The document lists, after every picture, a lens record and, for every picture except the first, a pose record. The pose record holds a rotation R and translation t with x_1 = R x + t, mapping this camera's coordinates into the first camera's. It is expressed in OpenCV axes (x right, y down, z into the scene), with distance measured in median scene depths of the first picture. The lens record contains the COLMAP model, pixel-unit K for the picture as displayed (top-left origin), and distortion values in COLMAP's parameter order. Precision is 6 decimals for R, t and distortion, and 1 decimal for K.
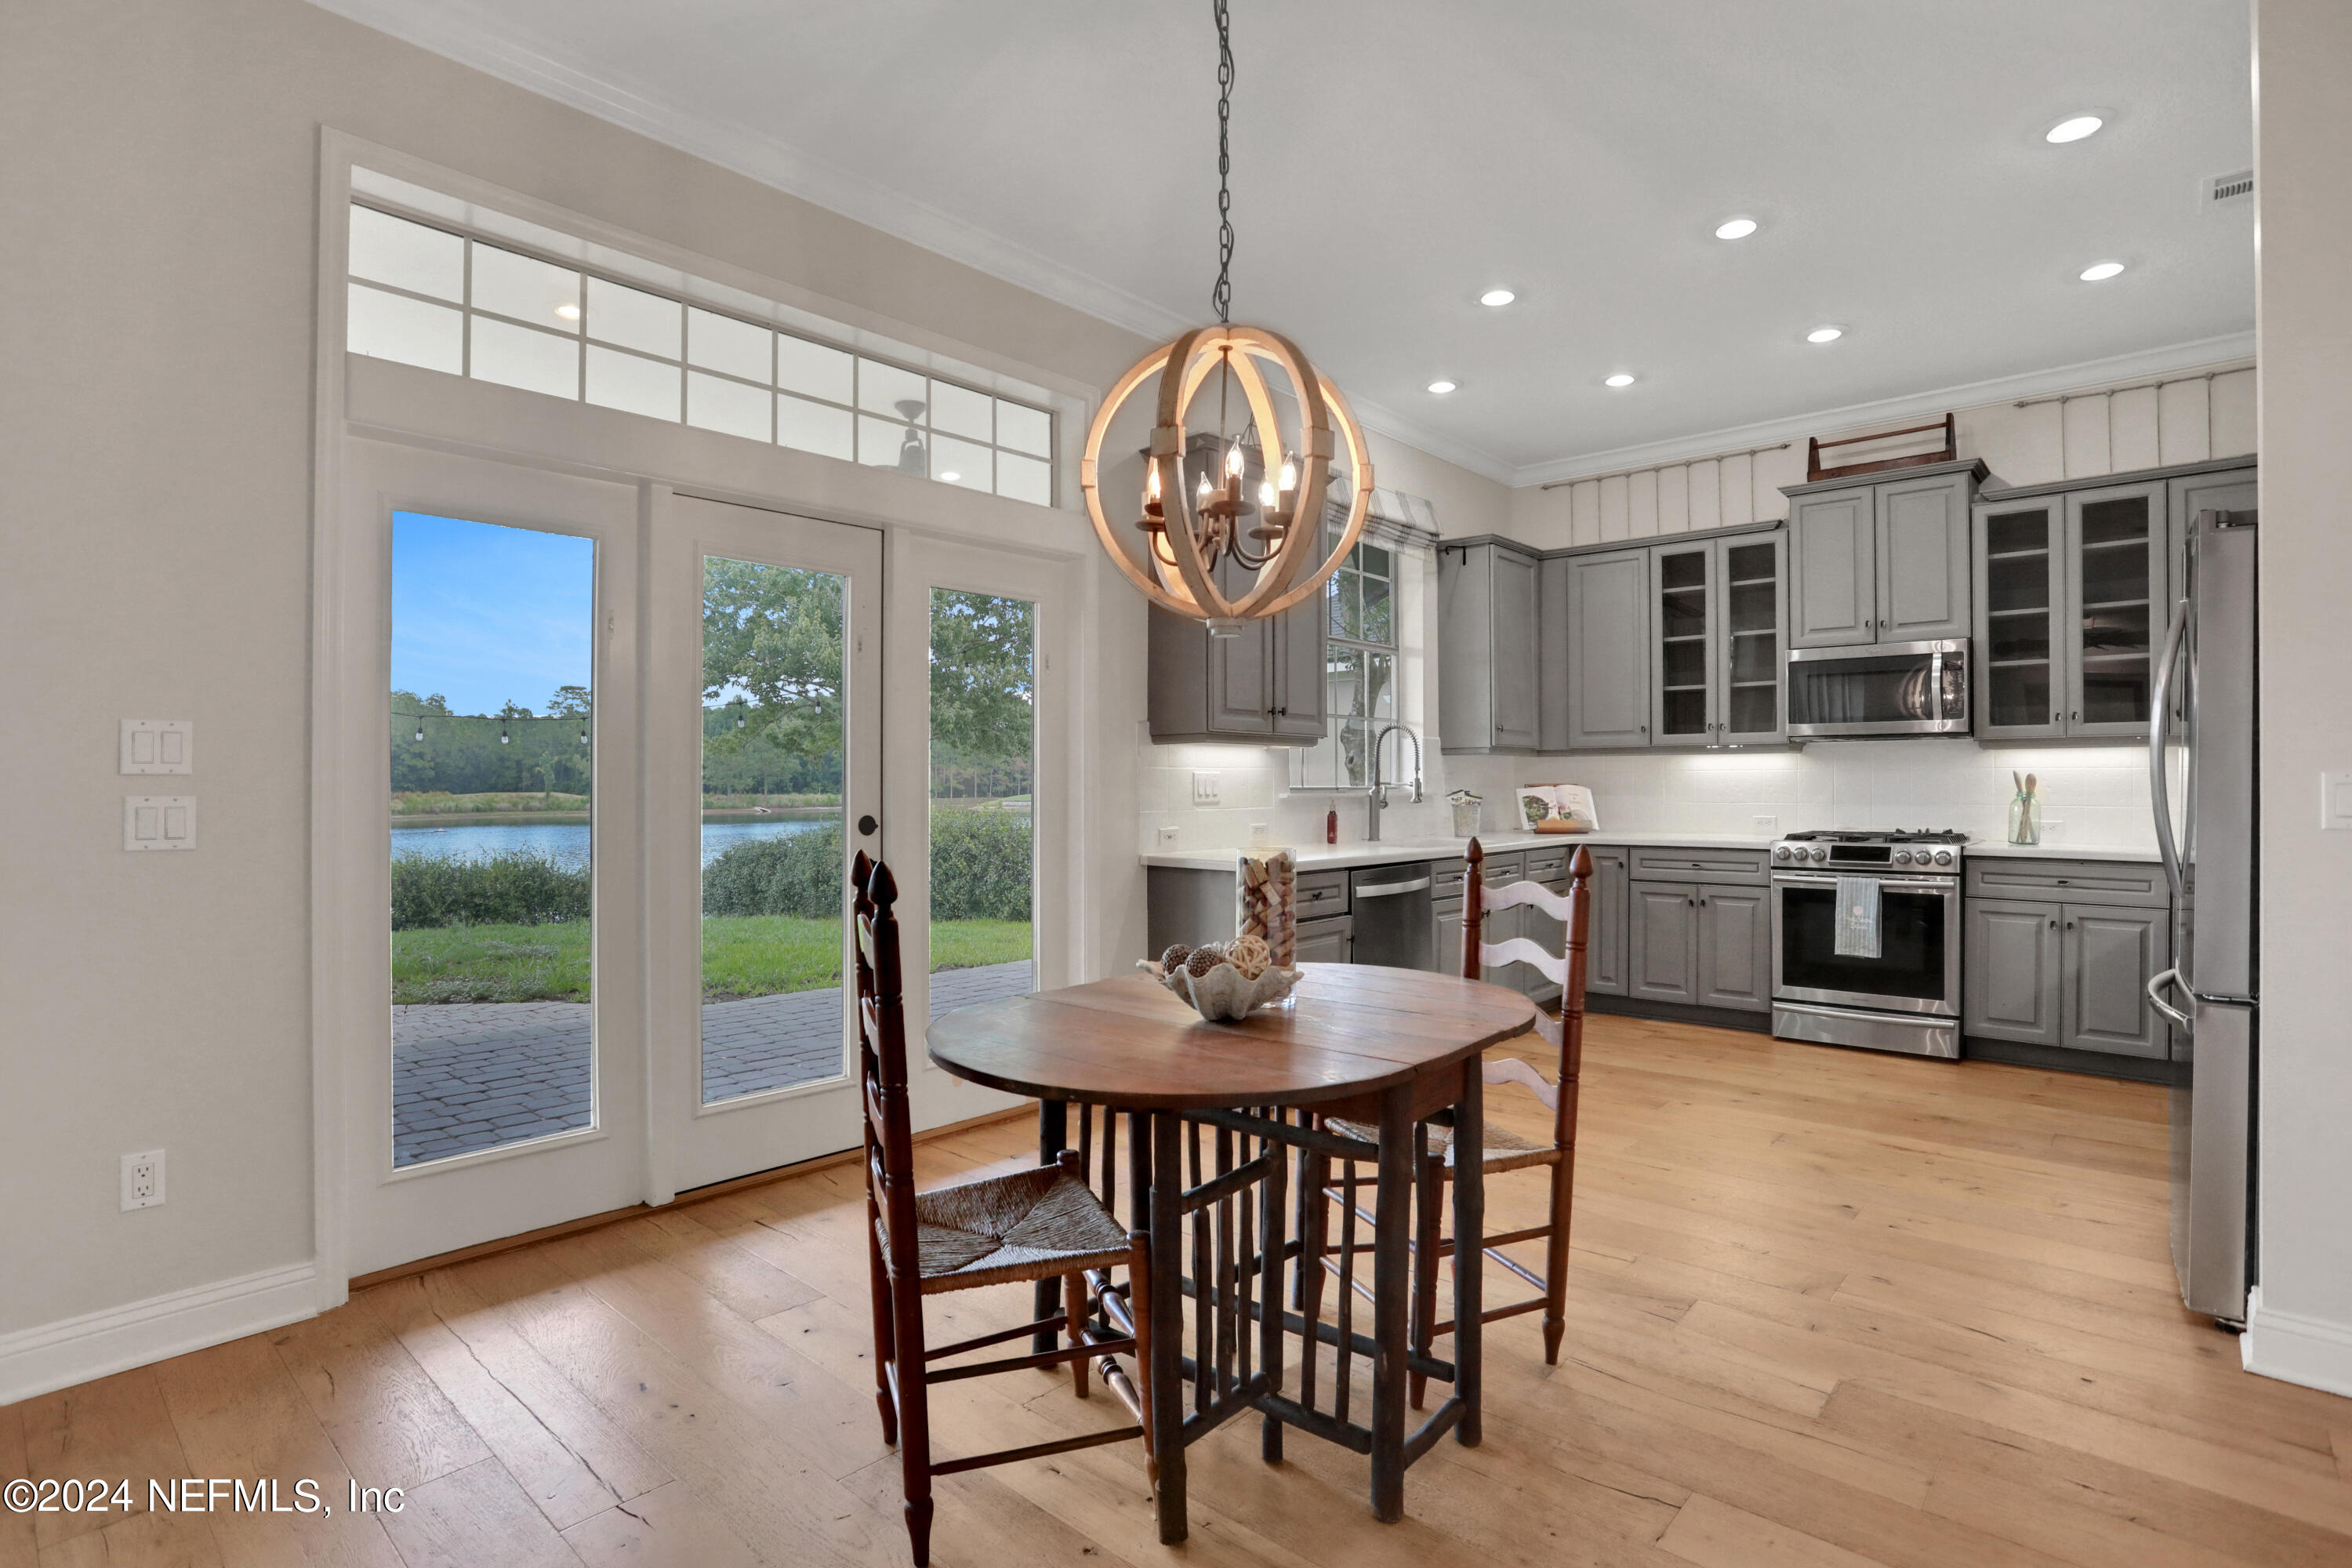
lens RADIAL K [[1146.3, 0, 1187.5], [0, 1146.3, 783.9], [0, 0, 1]] dist [-0.052721, 0.015808]
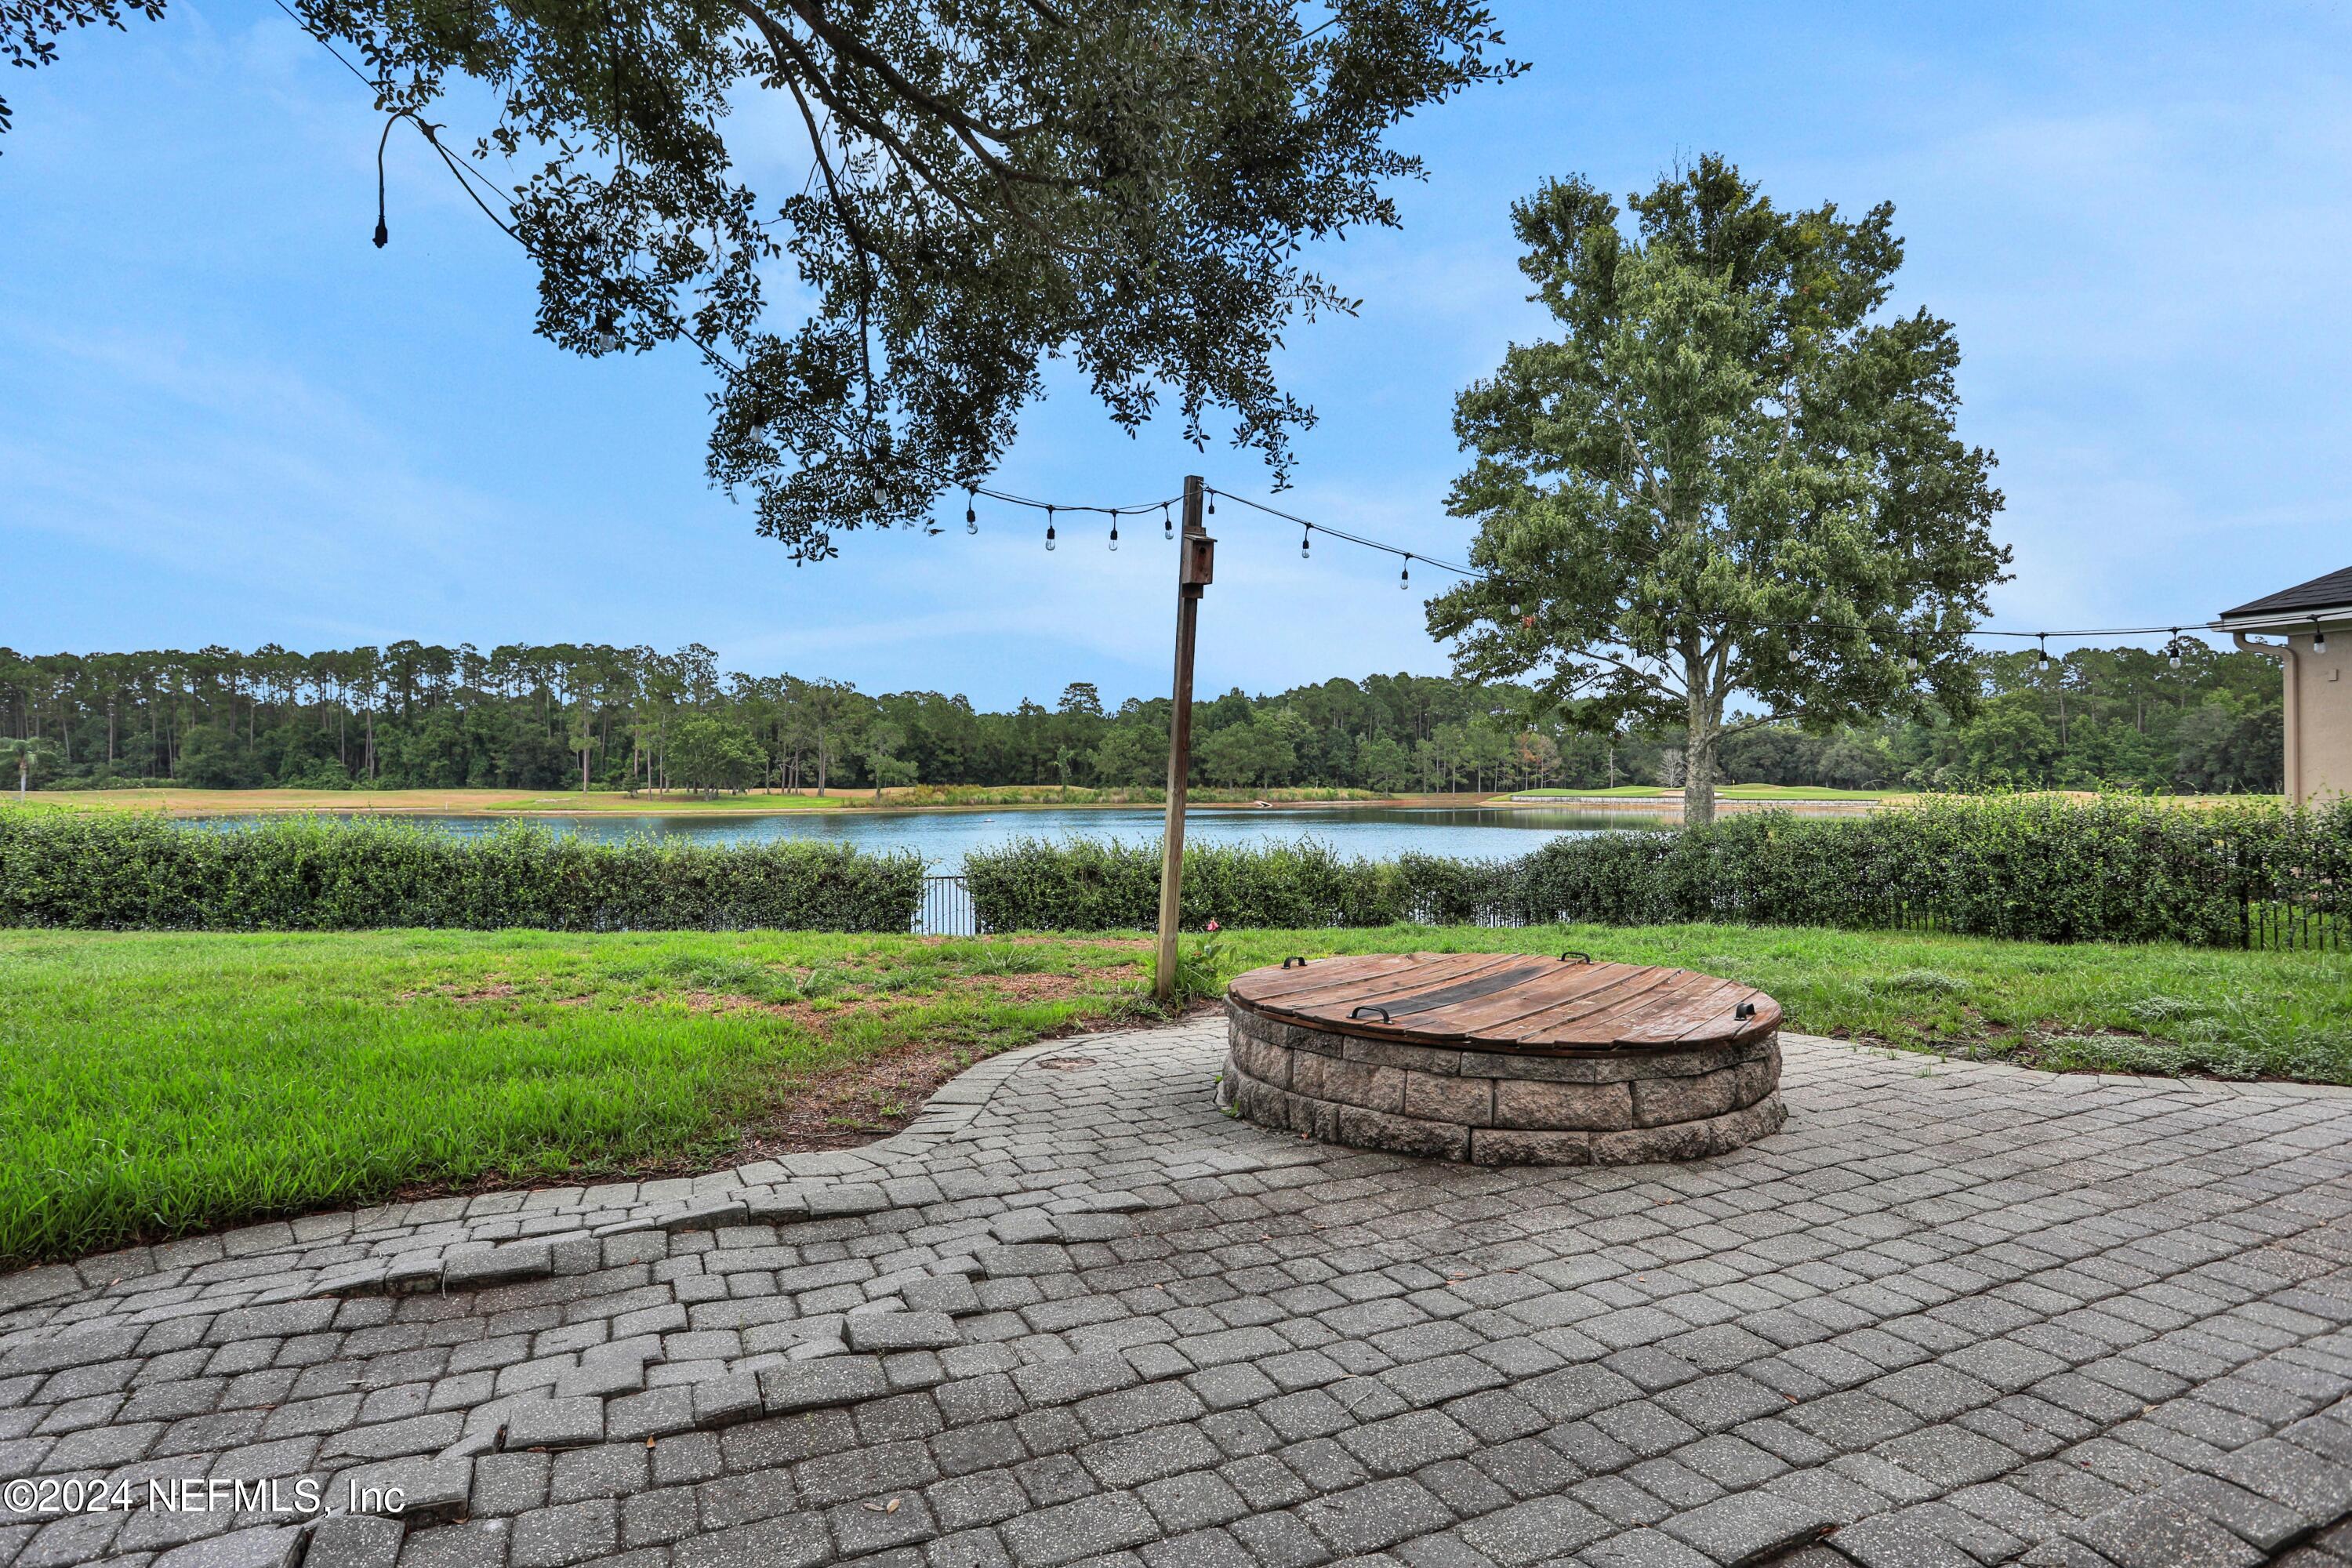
lens RADIAL K [[1229.2, 0, 1143.4], [0, 1229.2, 769.4], [0, 0, 1]] dist [-0.023294, 0.002577]
pose [[0.910406, -0.003330, -0.413702, -1.110048], [0.000391, 0.999974, -0.007189, 0.026457], [0.413715, 0.006384, 0.910384, 0.109845]]
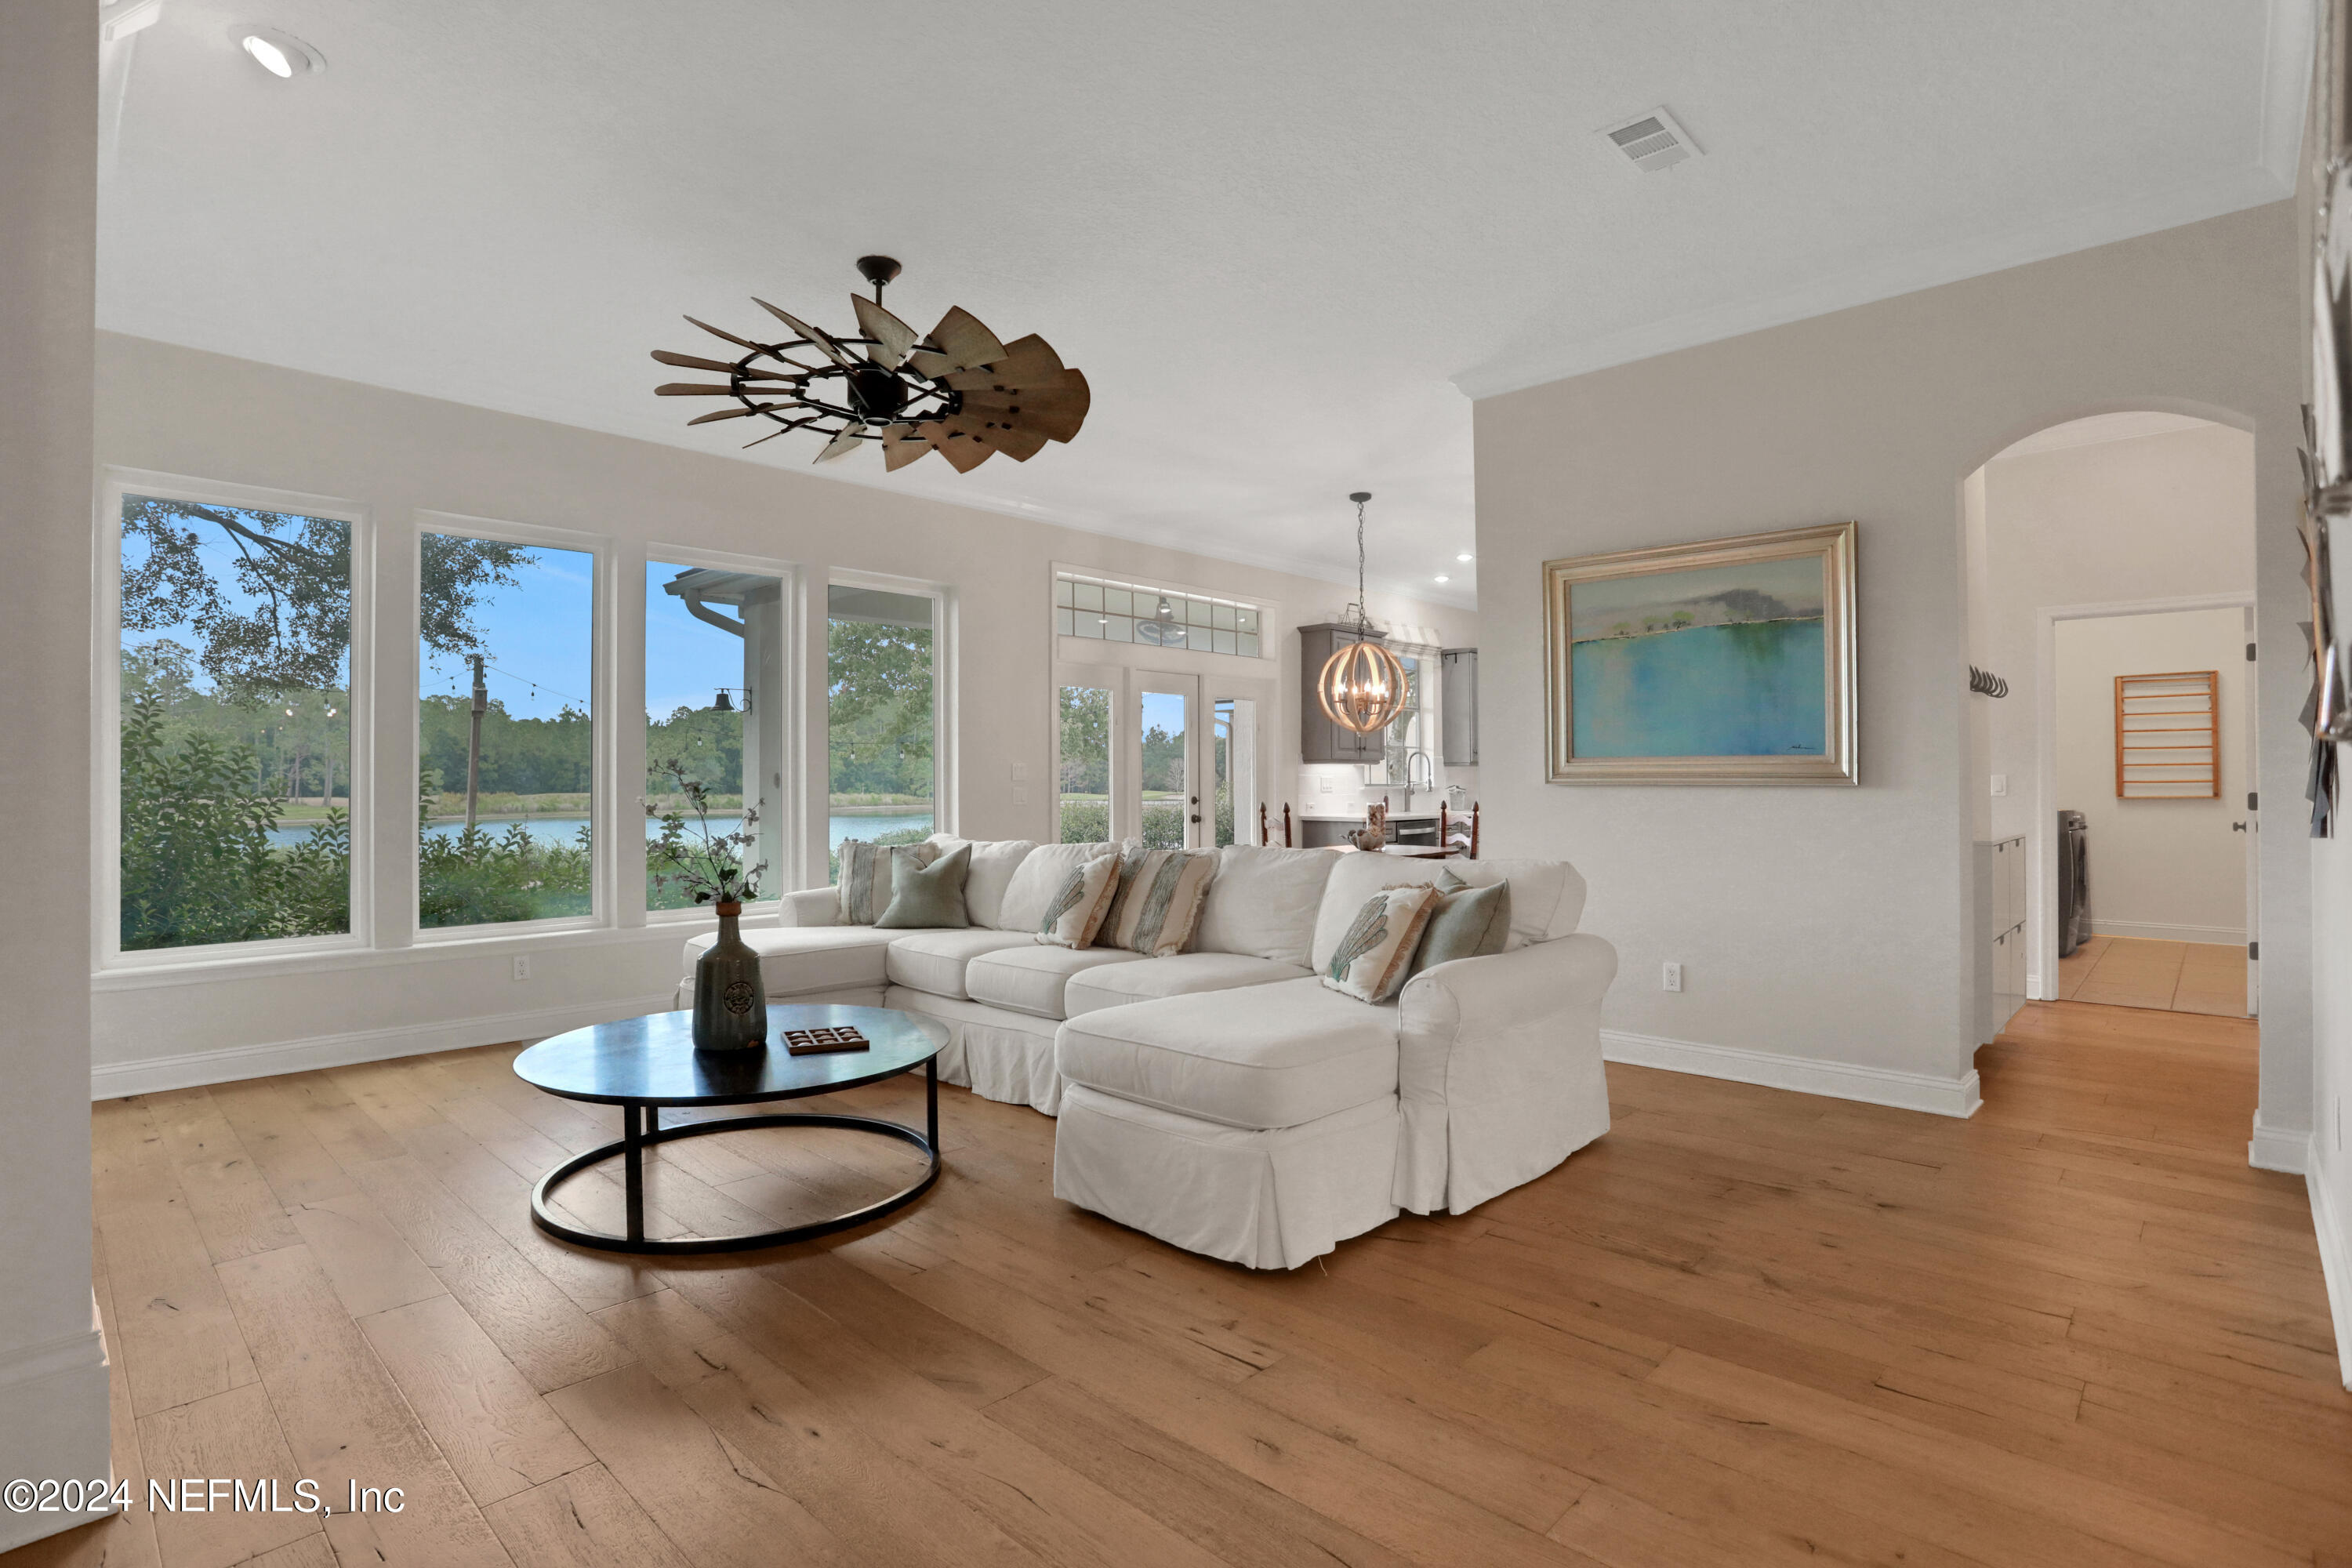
lens RADIAL K [[1146.3, 0, 1164.3], [0, 1146.3, 781.0], [0, 0, 1]] dist [-0.052721, 0.015808]
pose [[0.999052, -0.003687, -0.043376, -0.156065], [0.003618, 0.999992, -0.001664, -0.000600], [0.043381, 0.001506, 0.999057, -0.906977]]
